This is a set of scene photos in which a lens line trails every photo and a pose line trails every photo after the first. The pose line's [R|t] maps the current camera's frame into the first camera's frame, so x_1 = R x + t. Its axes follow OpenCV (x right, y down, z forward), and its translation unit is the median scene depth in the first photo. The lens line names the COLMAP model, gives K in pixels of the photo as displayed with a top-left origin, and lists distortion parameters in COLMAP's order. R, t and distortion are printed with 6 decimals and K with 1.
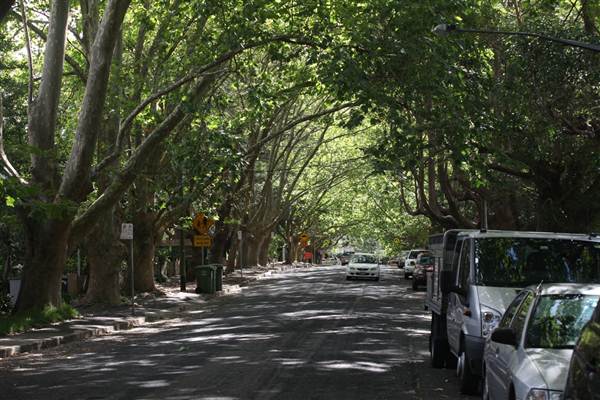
lens RADIAL K [[1587.5, 0, 300.2], [0, 1587.5, 260.8], [0, 0, 1]] dist [0.219947, 0.984989]
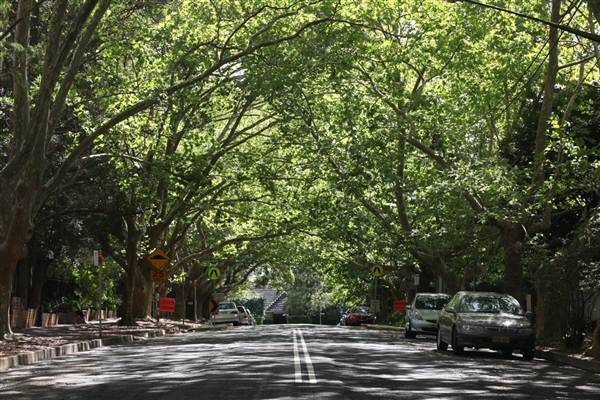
lens RADIAL K [[1311.7, 0, 300.0], [0, 1311.7, 200.0], [0, 0, 1]] dist [-0.087042, -0.442883]
pose [[0.998543, 0.008944, 0.053223, 0.024440], [-0.004668, 0.996790, -0.079926, -0.003913], [-0.053767, 0.079561, 0.995379, 0.767388]]
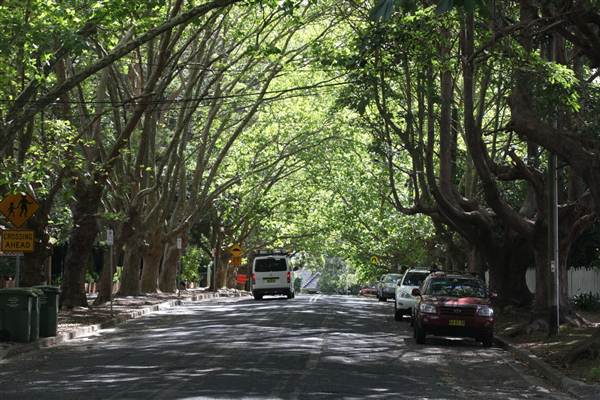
lens RADIAL K [[1817.7, 0, 300.0], [0, 1817.7, 200.0], [0, 0, 1]] dist [0.047542, 0.049642]
pose [[0.999393, 0.023580, 0.025631, 0.010545], [-0.022278, 0.998503, -0.049945, 0.001330], [-0.026770, 0.049344, 0.998423, 0.269859]]
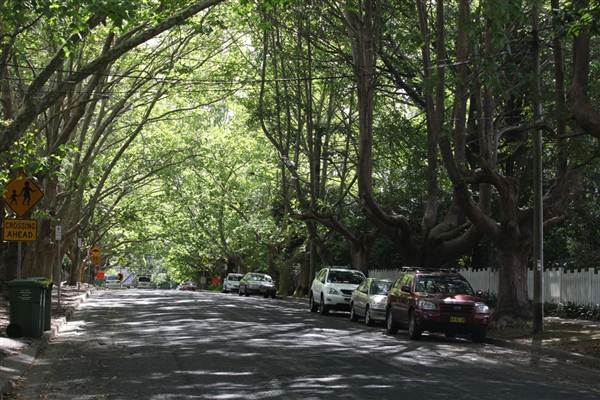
lens RADIAL K [[1311.7, 0, 300.0], [0, 1311.7, 200.0], [0, 0, 1]] dist [-0.087042, -0.442883]
pose [[0.976244, 0.047745, 0.211350, -0.042554], [-0.033199, 0.996863, -0.071846, 0.003119], [-0.214118, 0.063122, 0.974766, 0.394220]]
